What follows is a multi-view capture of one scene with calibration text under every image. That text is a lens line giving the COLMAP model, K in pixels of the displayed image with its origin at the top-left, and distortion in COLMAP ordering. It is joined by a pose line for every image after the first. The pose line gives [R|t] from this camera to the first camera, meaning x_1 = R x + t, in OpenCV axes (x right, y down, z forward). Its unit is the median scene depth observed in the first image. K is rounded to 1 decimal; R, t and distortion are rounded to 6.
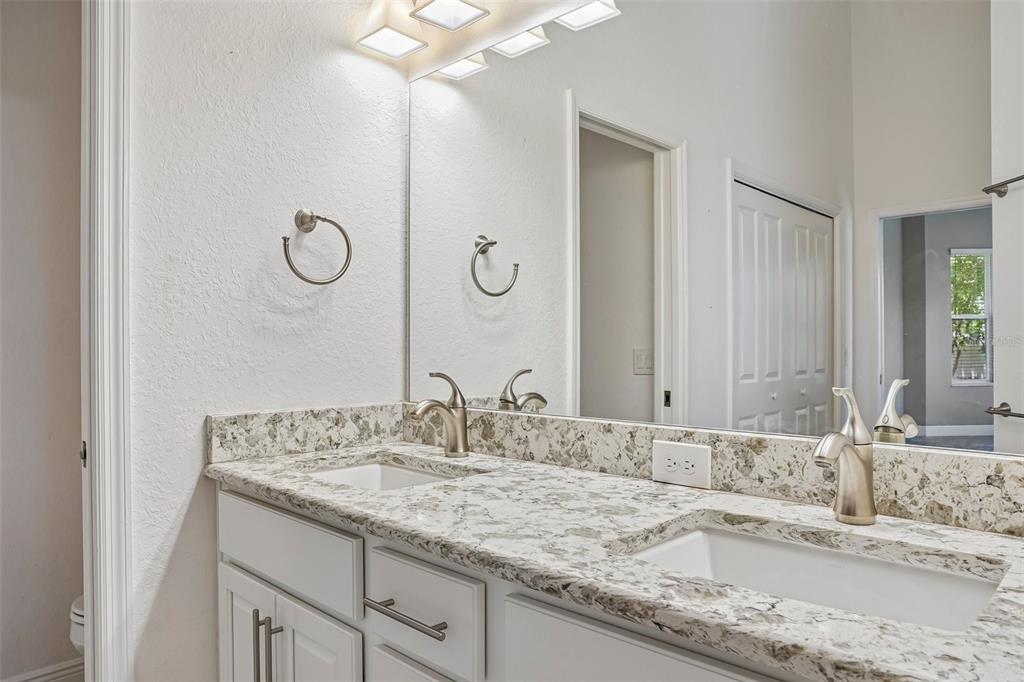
lens RADIAL K [[687.8, 0, 510.6], [0, 687.8, 342.1], [0, 0, 1]] dist [-0.023988, 0.003263]
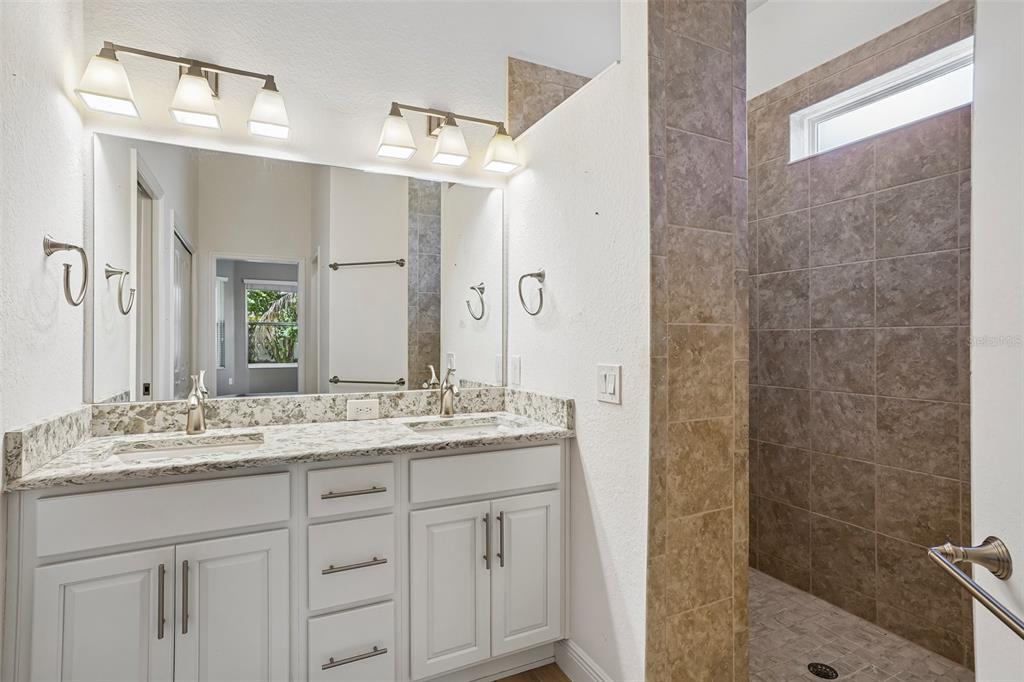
lens RADIAL K [[523.3, 0, 514.5], [0, 523.3, 340.2], [0, 0, 1]] dist [-0.018482, 0.004049]
pose [[0.325374, -0.000535, 0.945585, -0.921369], [-0.010575, 0.999935, 0.004205, -0.040546], [-0.945526, -0.011368, 0.325347, 0.026747]]
